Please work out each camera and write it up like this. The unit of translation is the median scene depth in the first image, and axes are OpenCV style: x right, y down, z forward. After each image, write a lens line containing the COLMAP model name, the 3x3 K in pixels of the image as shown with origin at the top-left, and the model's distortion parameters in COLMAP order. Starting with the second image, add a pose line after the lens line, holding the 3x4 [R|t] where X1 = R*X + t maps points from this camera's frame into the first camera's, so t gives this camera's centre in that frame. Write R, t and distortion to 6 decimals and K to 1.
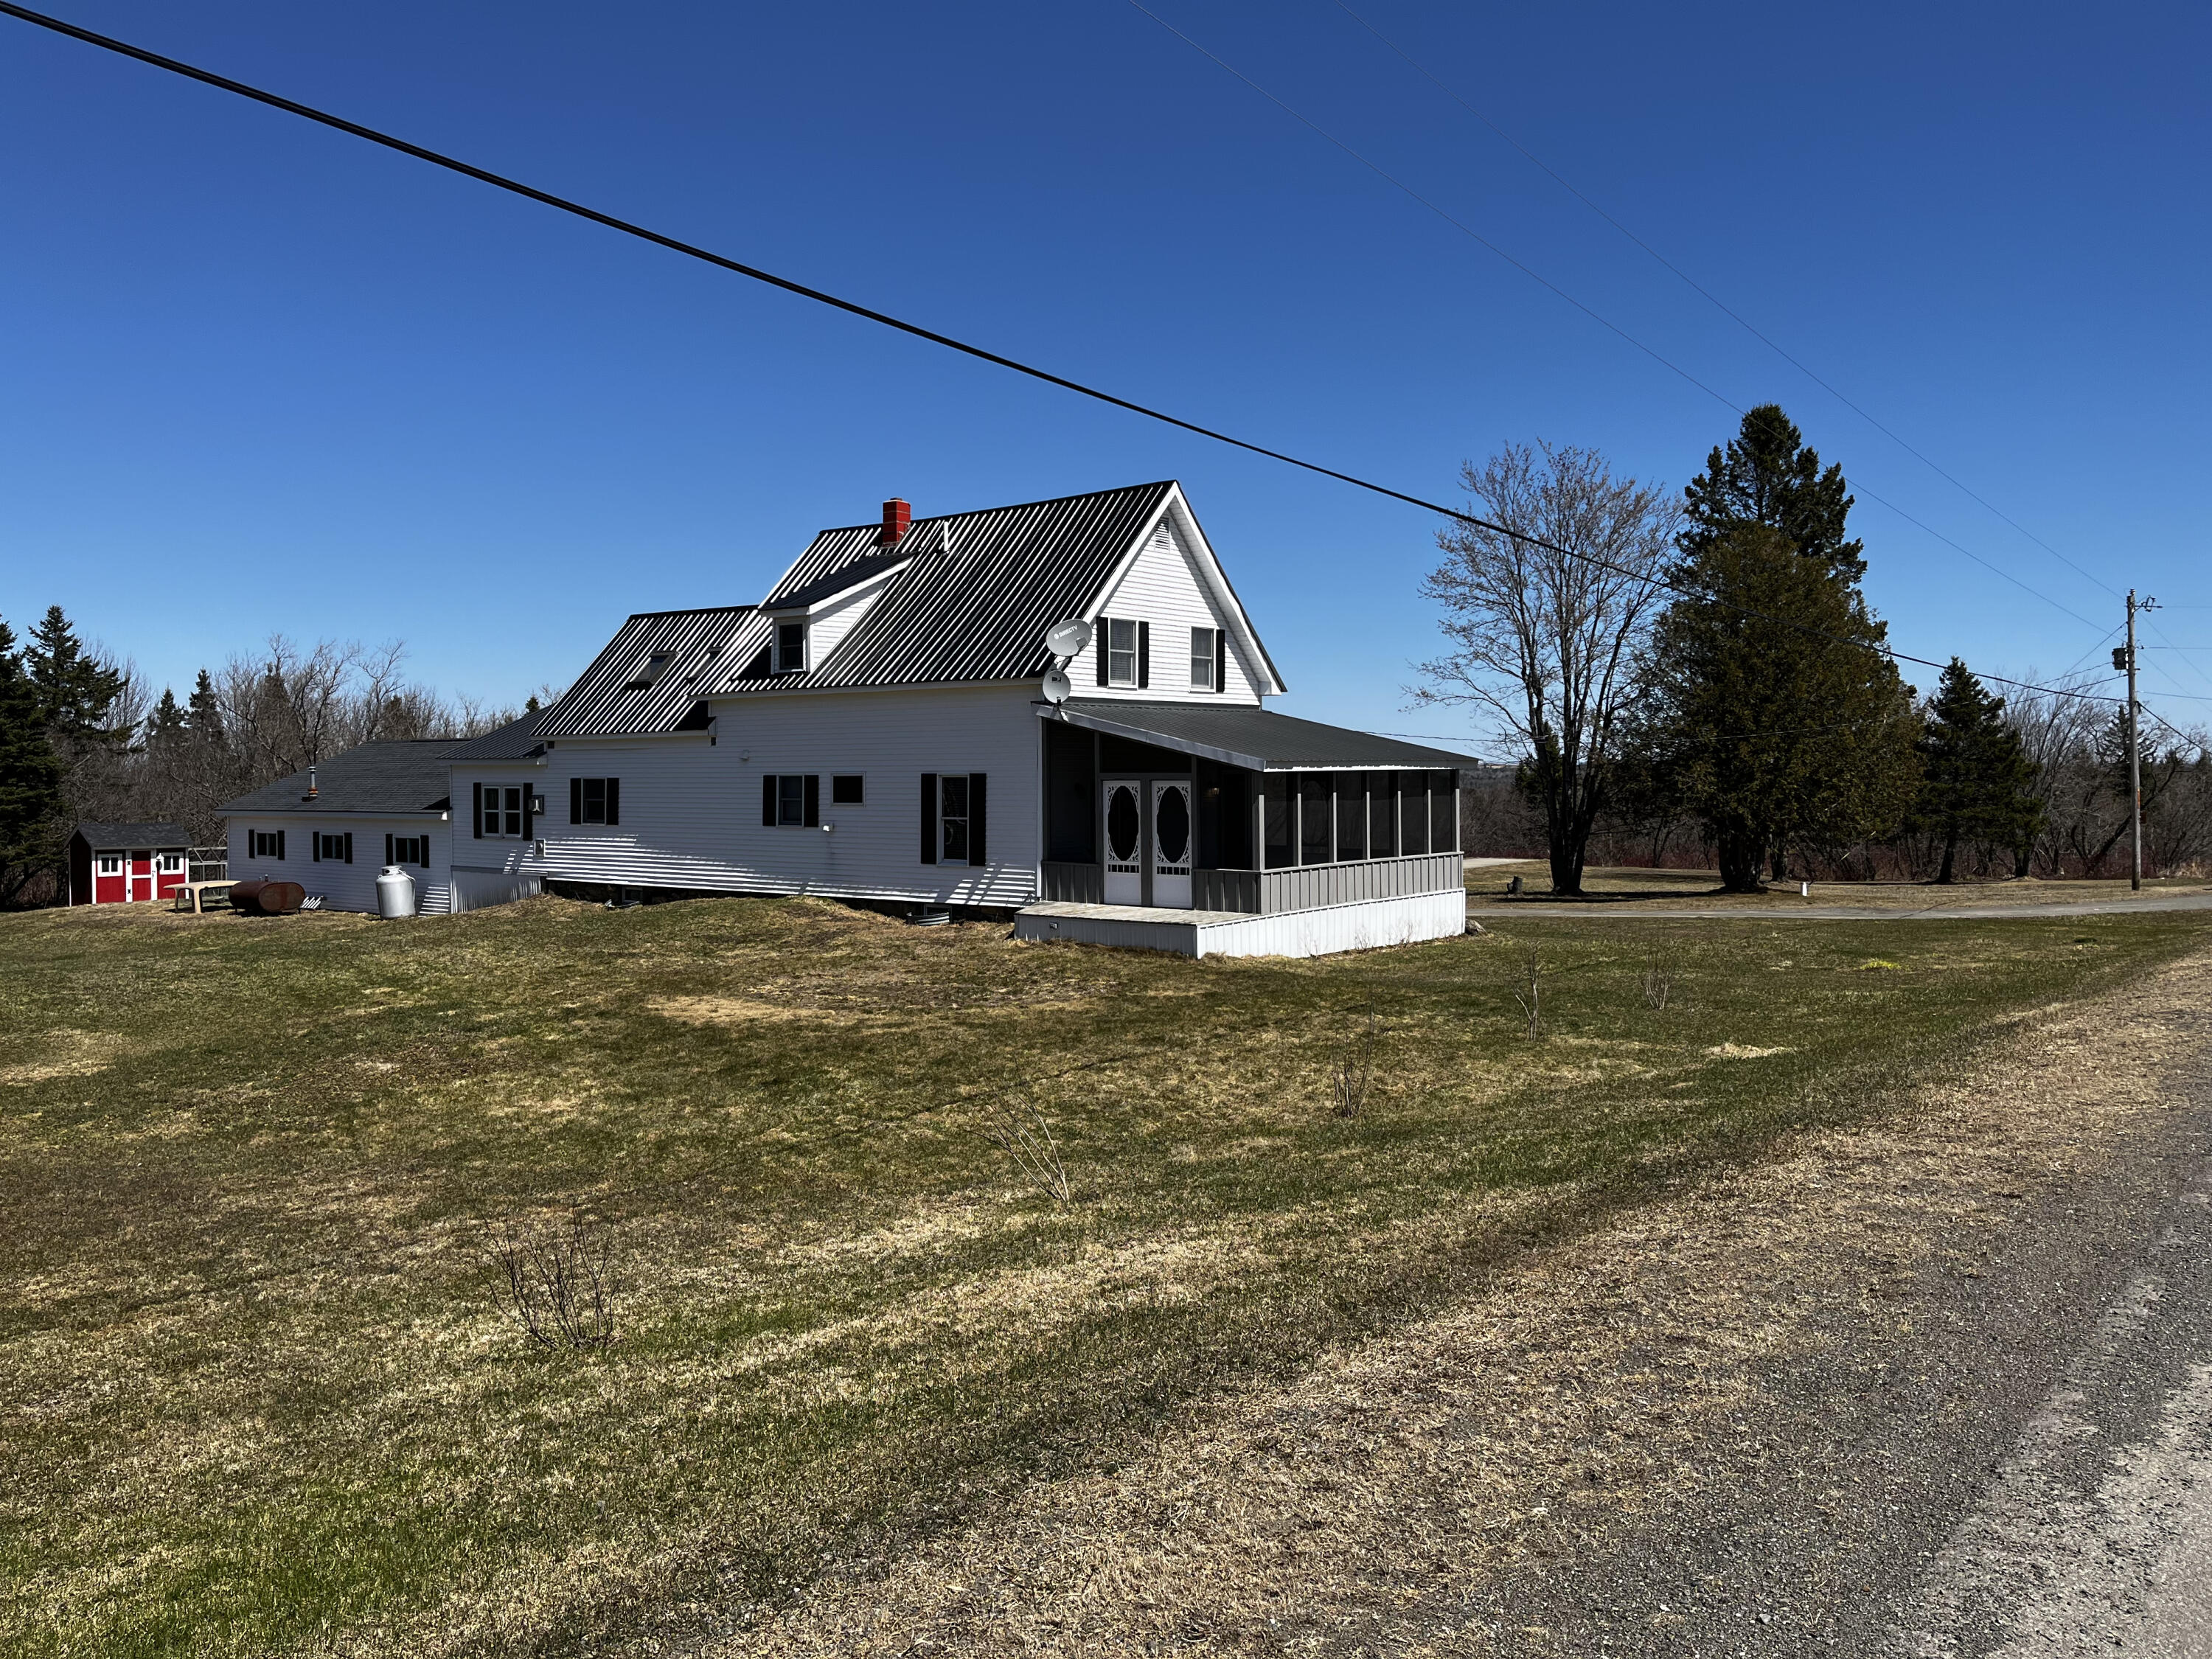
lens RADIAL K [[1656.8, 0, 1078.4], [0, 1656.8, 814.3], [0, 0, 1]] dist [0.080633, -0.108956]
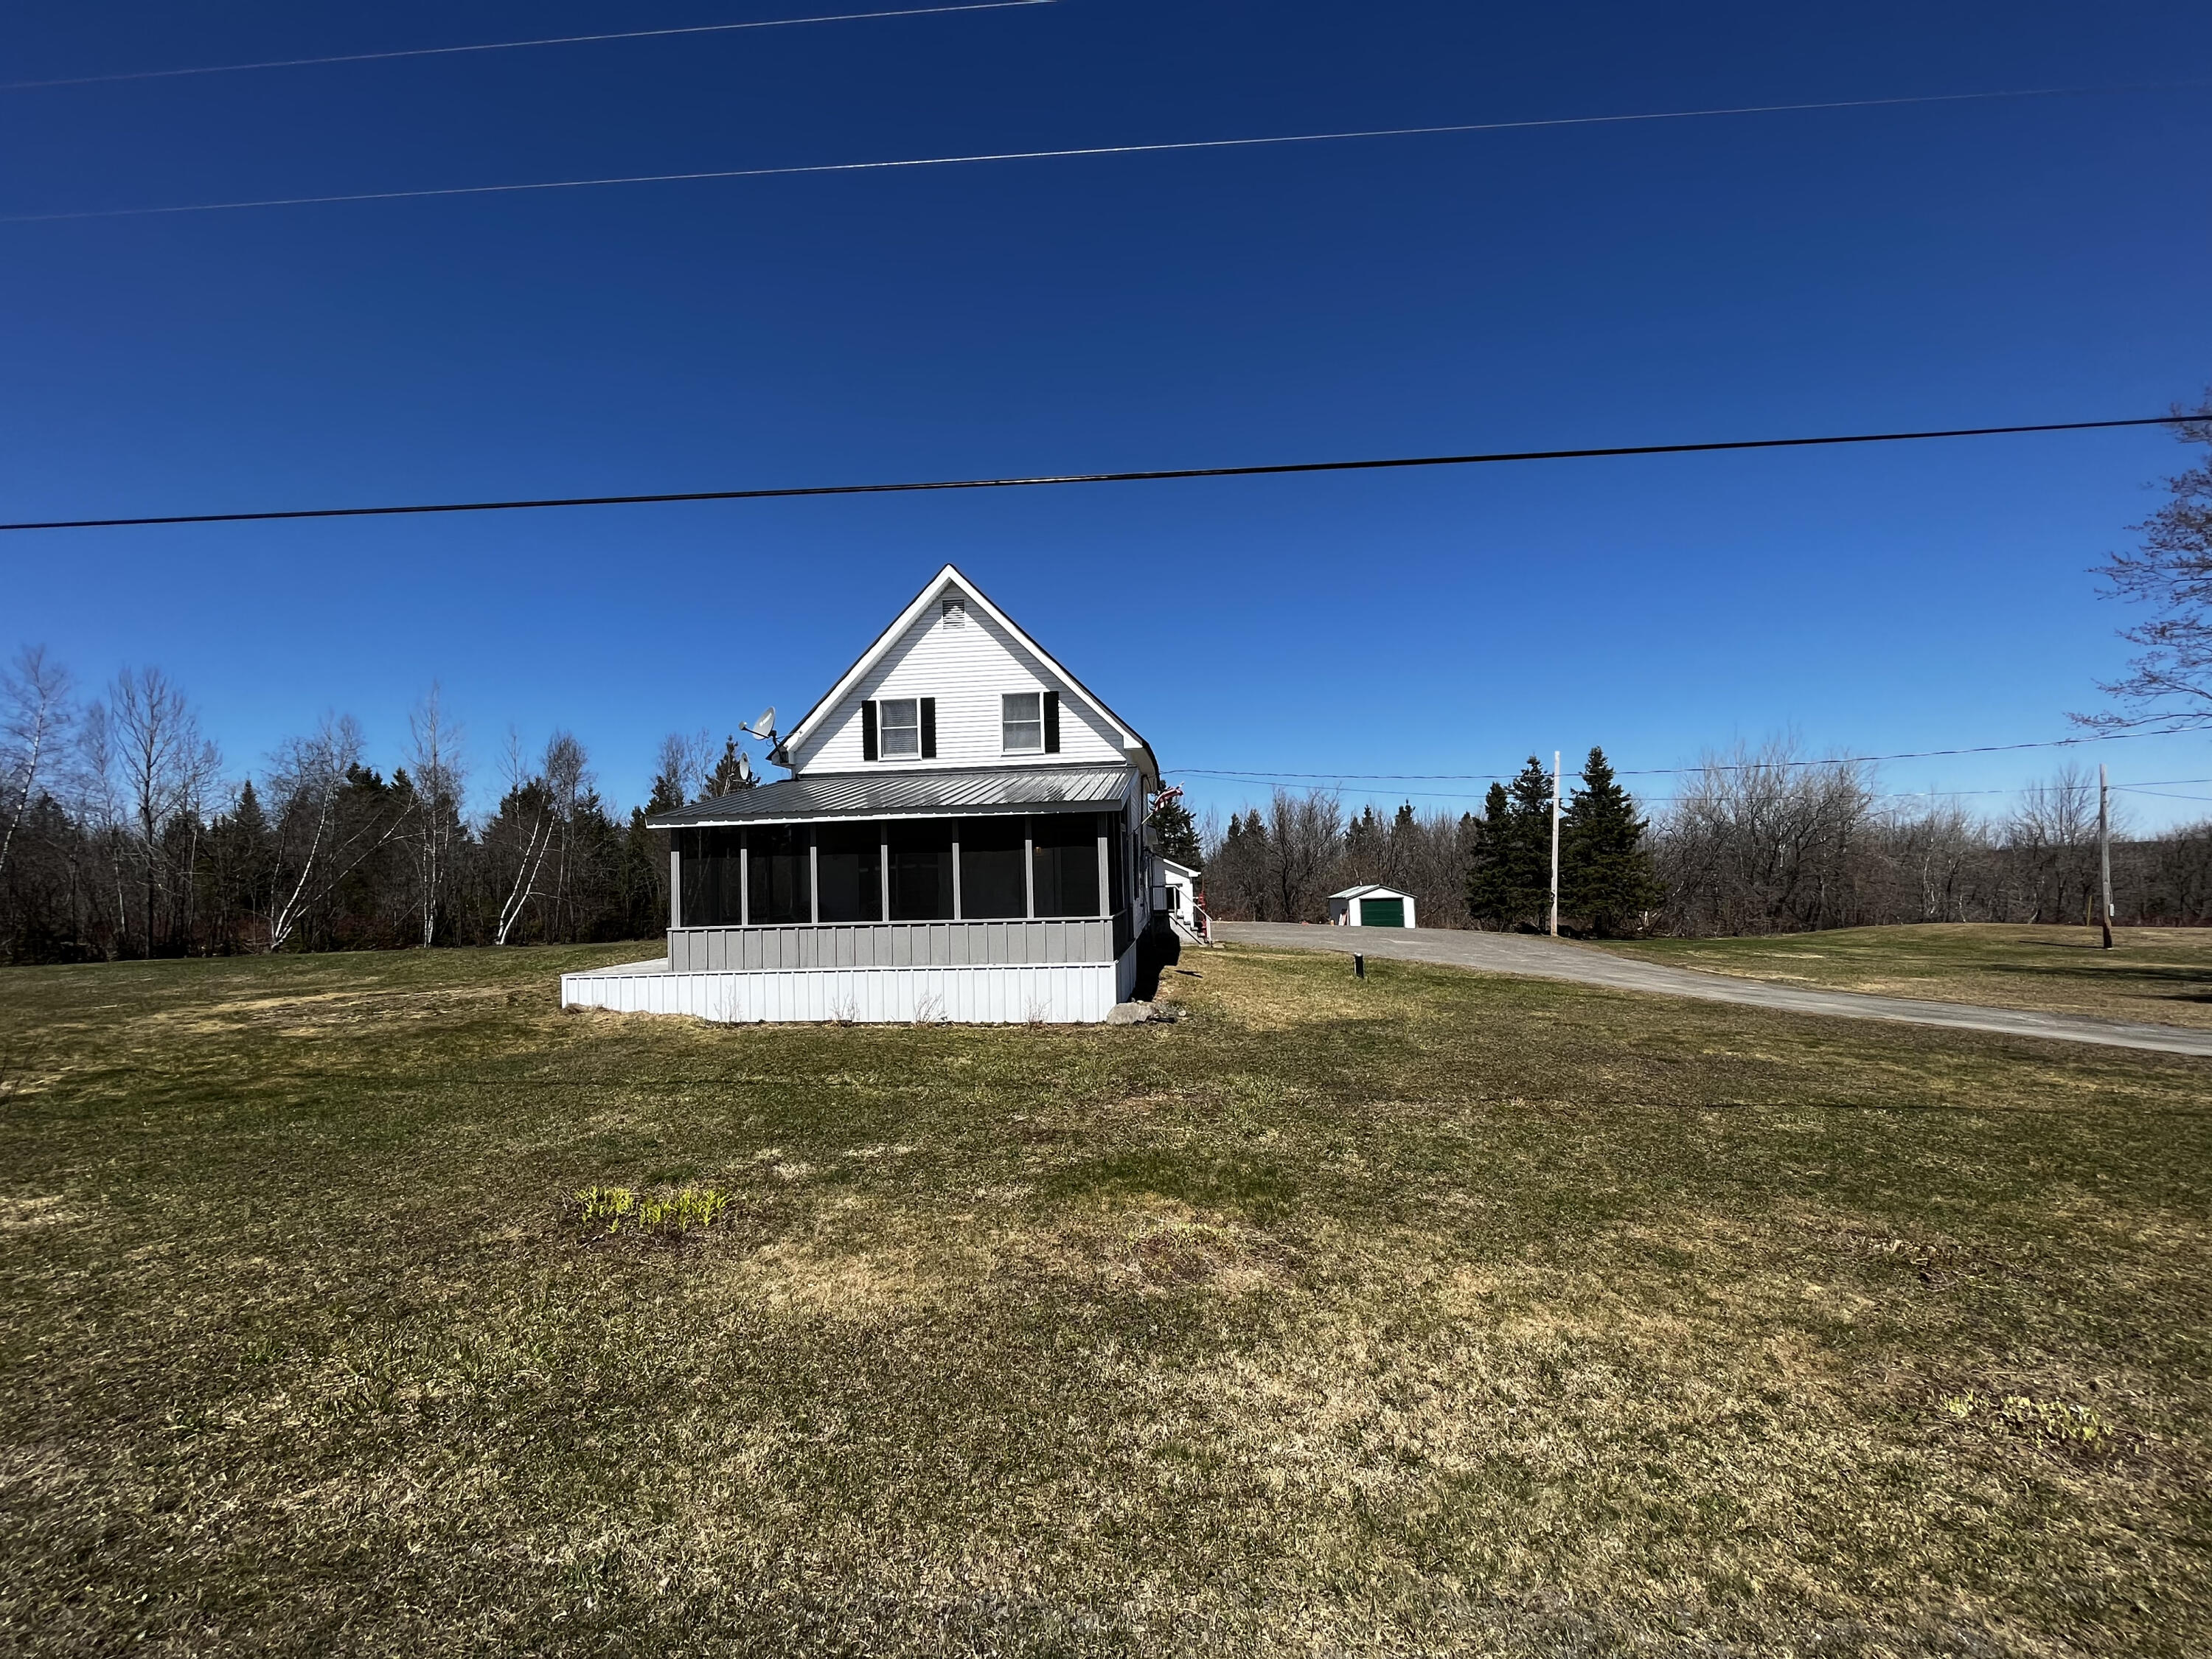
lens RADIAL K [[889.9, 0, 1099.6], [0, 889.9, 838.5], [0, 0, 1]] dist [-0.010087, 0.002900]
pose [[0.556143, -0.042654, -0.829991, 0.667641], [0.001917, 0.998745, -0.050042, 0.007343], [0.831084, 0.026240, 0.555527, 0.876885]]
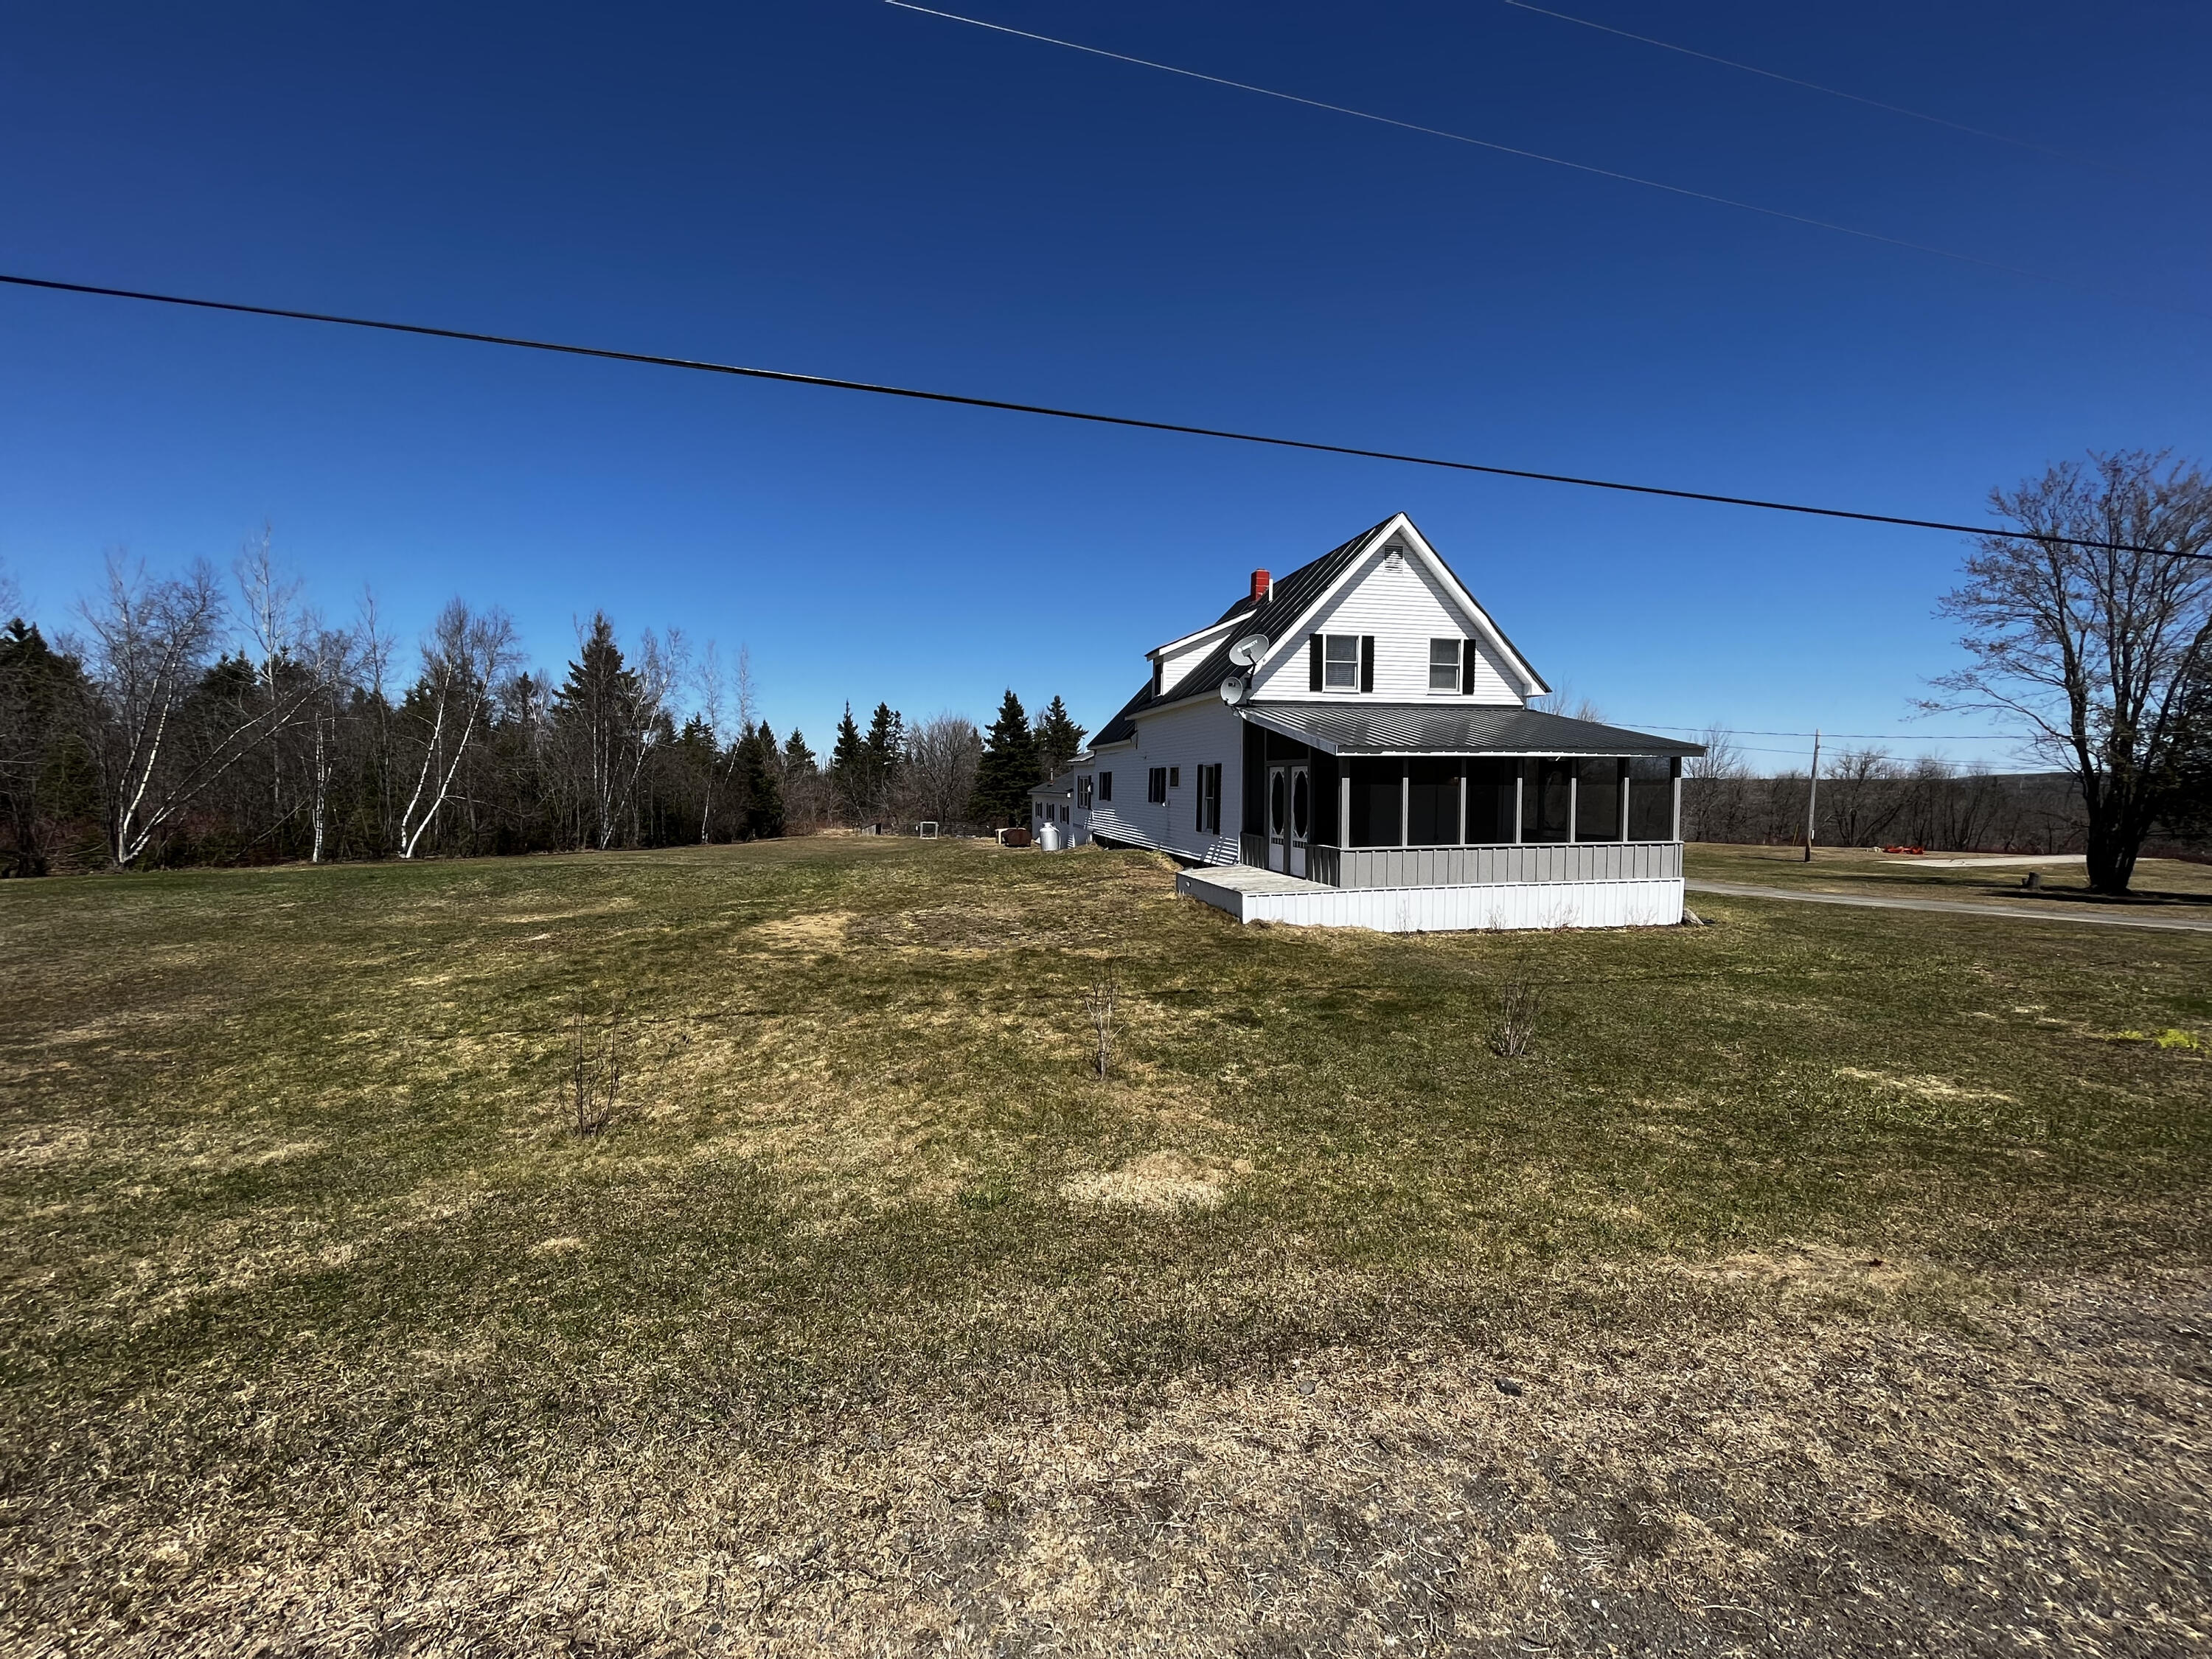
lens RADIAL K [[889.9, 0, 1099.6], [0, 889.9, 838.5], [0, 0, 1]] dist [-0.010087, 0.002900]
pose [[0.785035, 0.044553, -0.617847, 0.328351], [-0.020469, 0.998731, 0.046011, 0.004088], [0.619113, -0.023474, 0.784951, 0.428989]]
